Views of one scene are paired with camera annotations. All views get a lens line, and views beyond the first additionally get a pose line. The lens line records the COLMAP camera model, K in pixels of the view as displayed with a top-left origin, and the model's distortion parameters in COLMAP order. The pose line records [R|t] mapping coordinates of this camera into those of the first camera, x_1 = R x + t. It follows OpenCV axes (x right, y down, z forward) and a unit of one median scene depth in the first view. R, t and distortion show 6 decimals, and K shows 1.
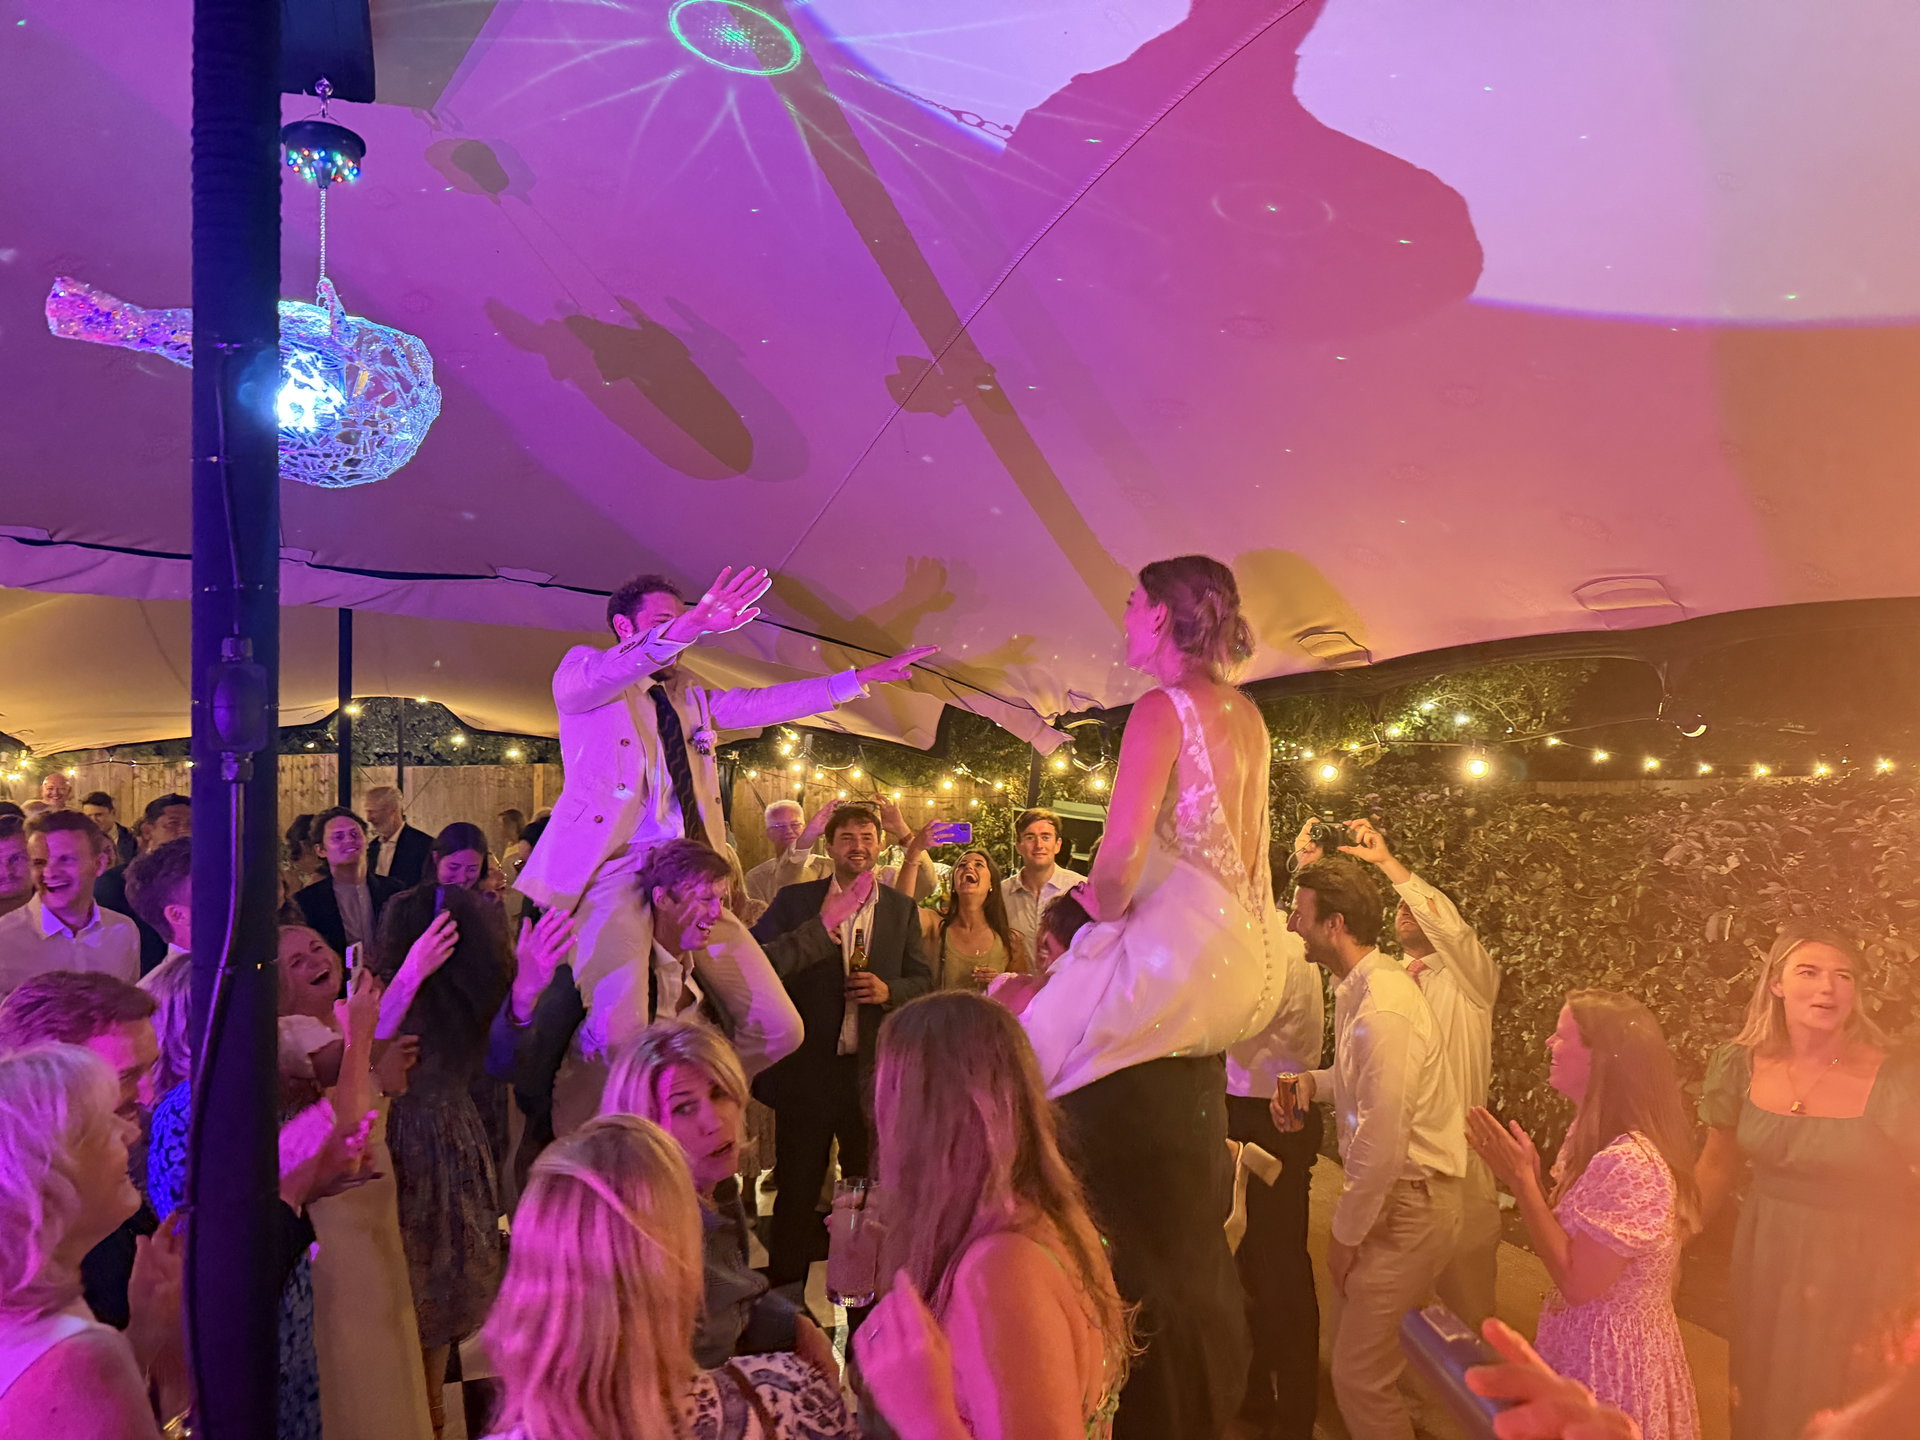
lens RADIAL K [[1263.1, 0, 960.0], [0, 1263.1, 720.0], [0, 0, 1]] dist [0.087968, -0.130405]
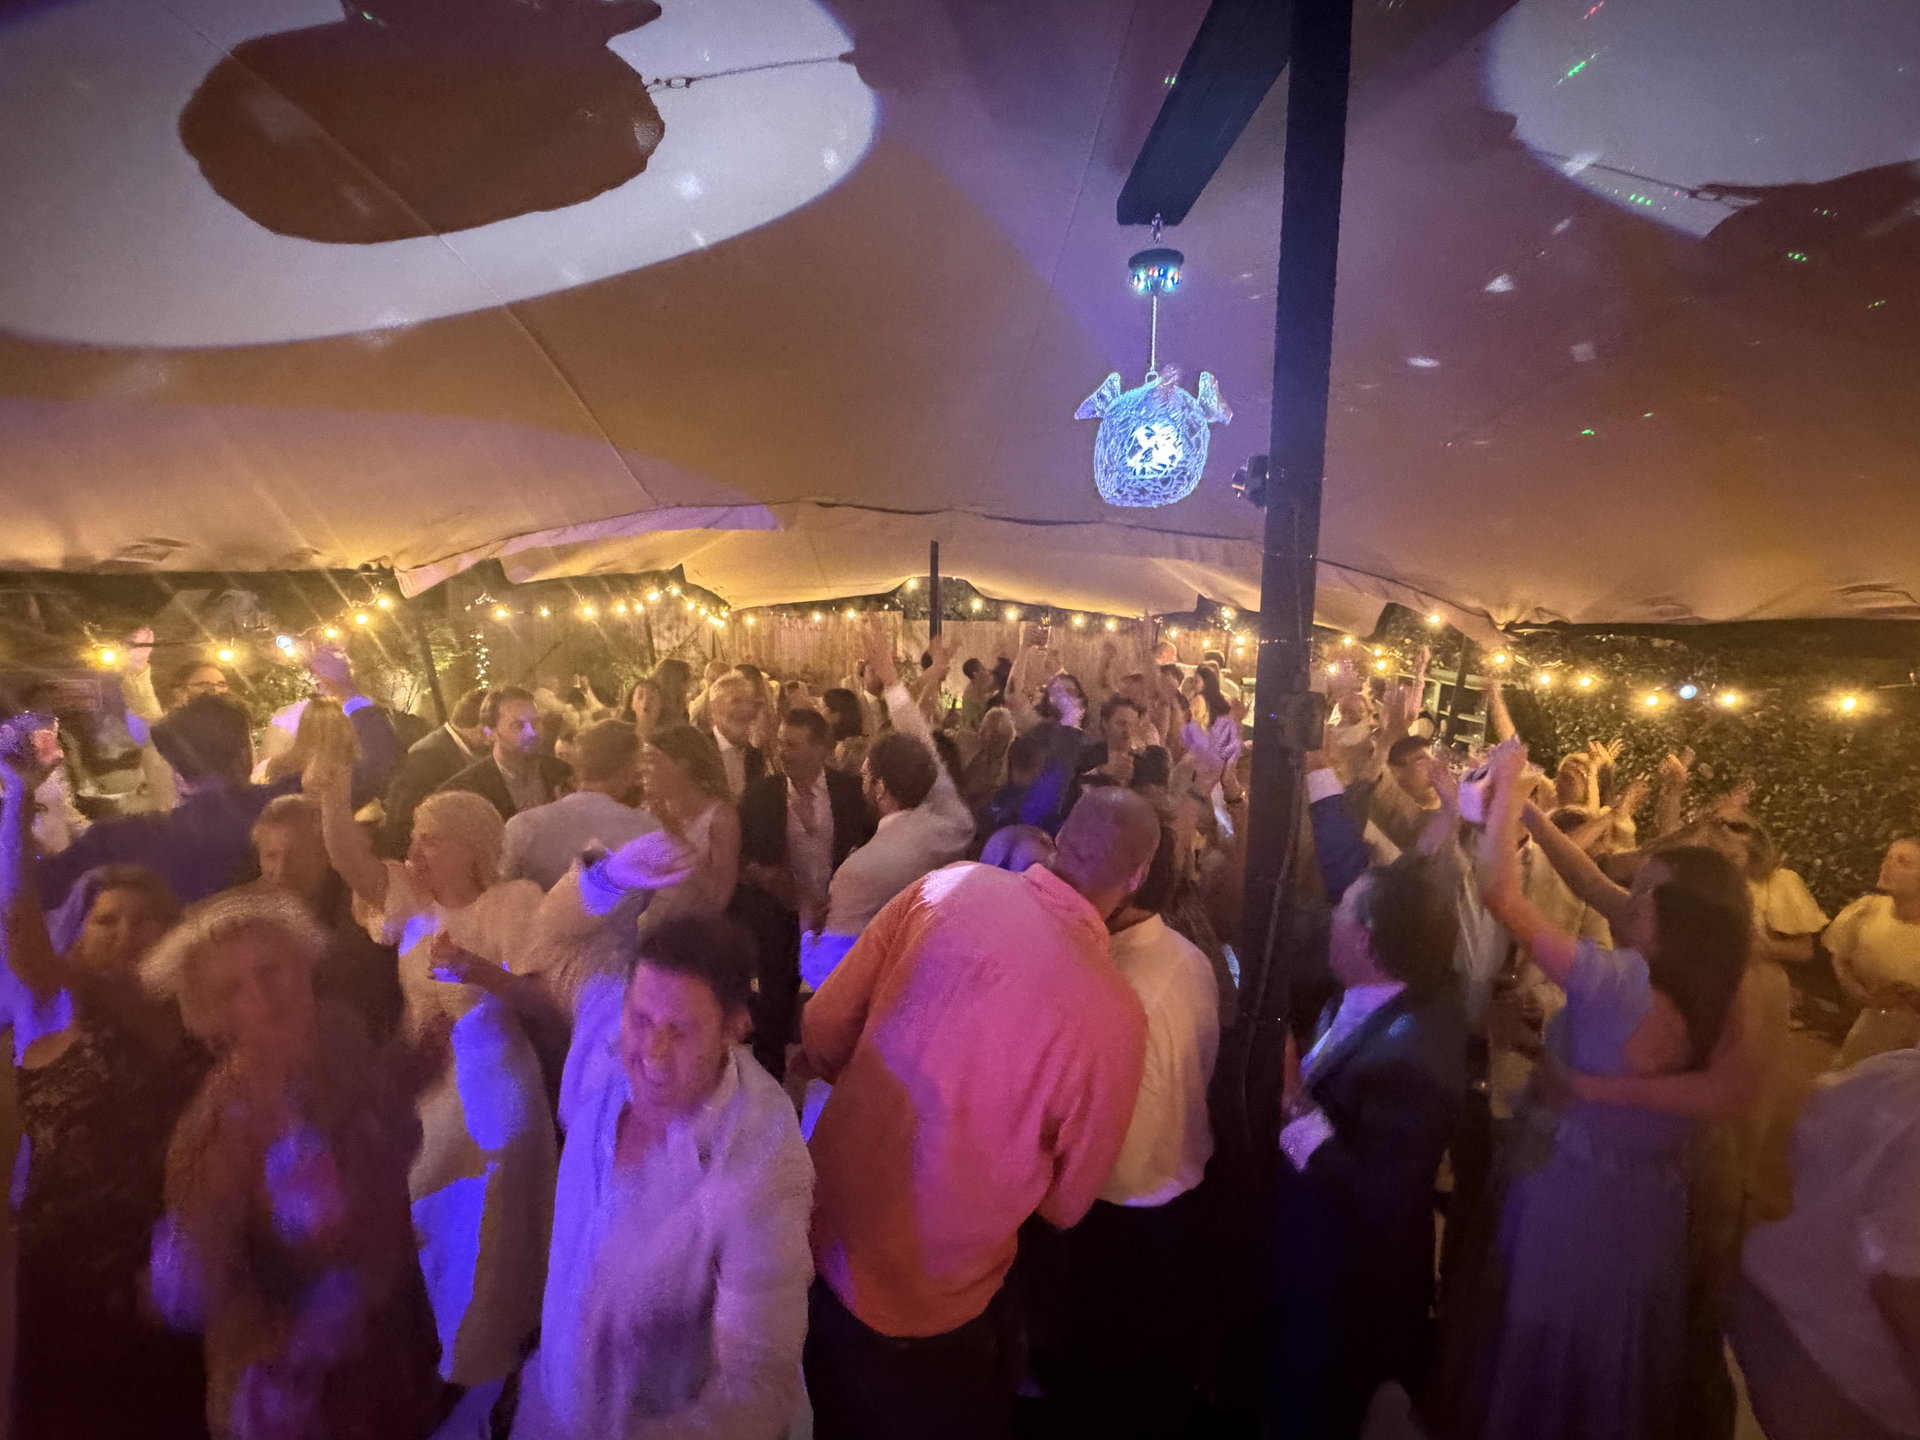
lens RADIAL K [[914.9, 0, 972.3], [0, 914.9, 716.3], [0, 0, 1]] dist [0.000742, -0.000362]
pose [[0.951924, 0.060031, -0.300394, -0.147215], [-0.013377, 0.987821, 0.155018, -0.043772], [0.306041, -0.143547, 0.941134, -0.035490]]
